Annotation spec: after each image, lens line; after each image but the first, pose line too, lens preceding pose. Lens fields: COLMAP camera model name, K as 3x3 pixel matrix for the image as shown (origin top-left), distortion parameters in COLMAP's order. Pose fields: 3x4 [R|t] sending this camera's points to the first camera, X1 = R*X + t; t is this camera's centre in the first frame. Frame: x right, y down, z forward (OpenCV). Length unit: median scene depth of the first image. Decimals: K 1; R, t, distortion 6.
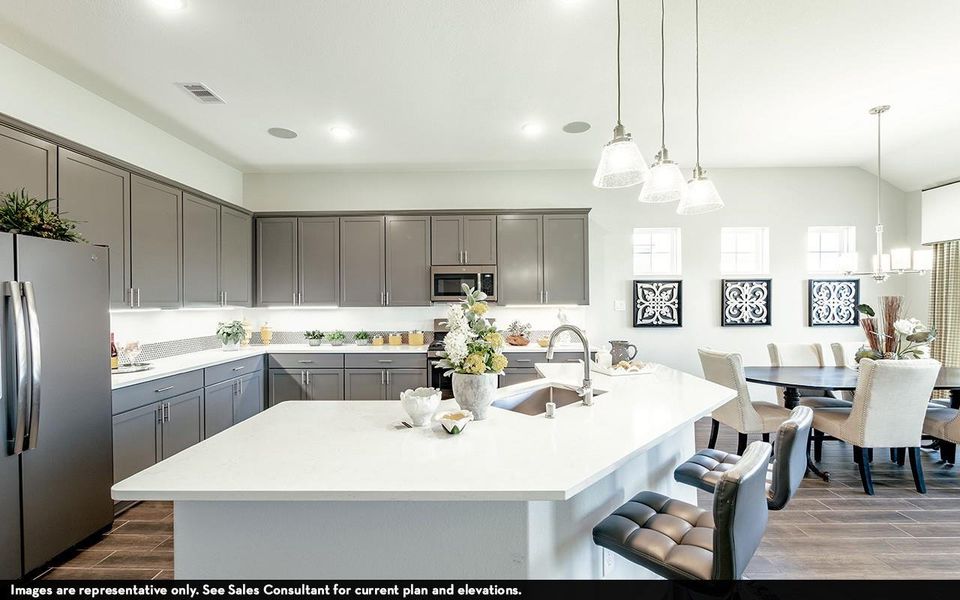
lens RADIAL K [[407.4, 0, 477.5], [0, 407.4, 302.3], [0, 0, 1]] dist [-0.004646, 0.000642]
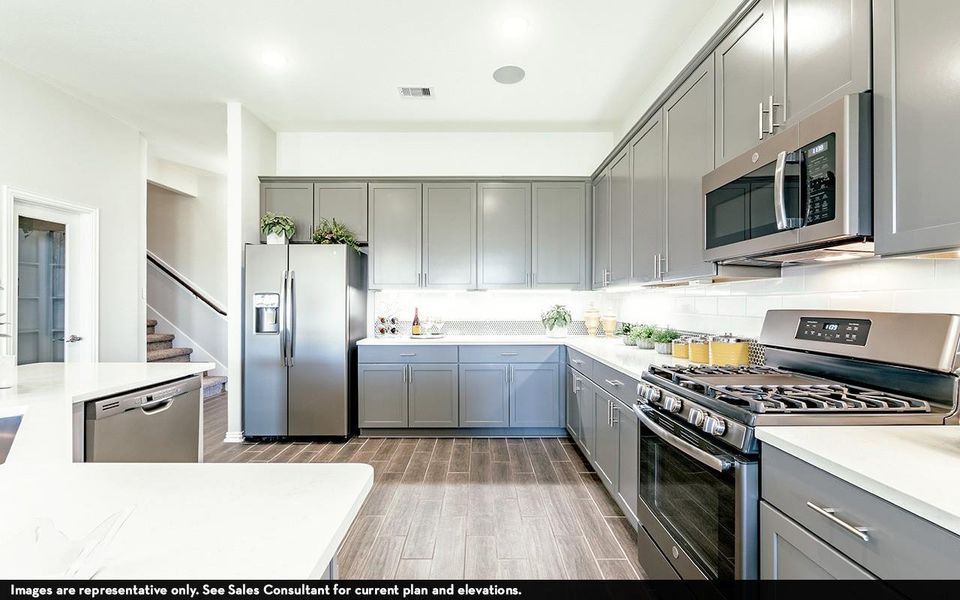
lens RADIAL K [[407.4, 0, 483.6], [0, 407.4, 306.3], [0, 0, 1]] dist [-0.004646, 0.000642]
pose [[0.016917, 0.013615, -0.999764, 0.273765], [0.000282, 0.999907, 0.013621, 0.032138], [0.999857, -0.000512, 0.016911, 0.735298]]
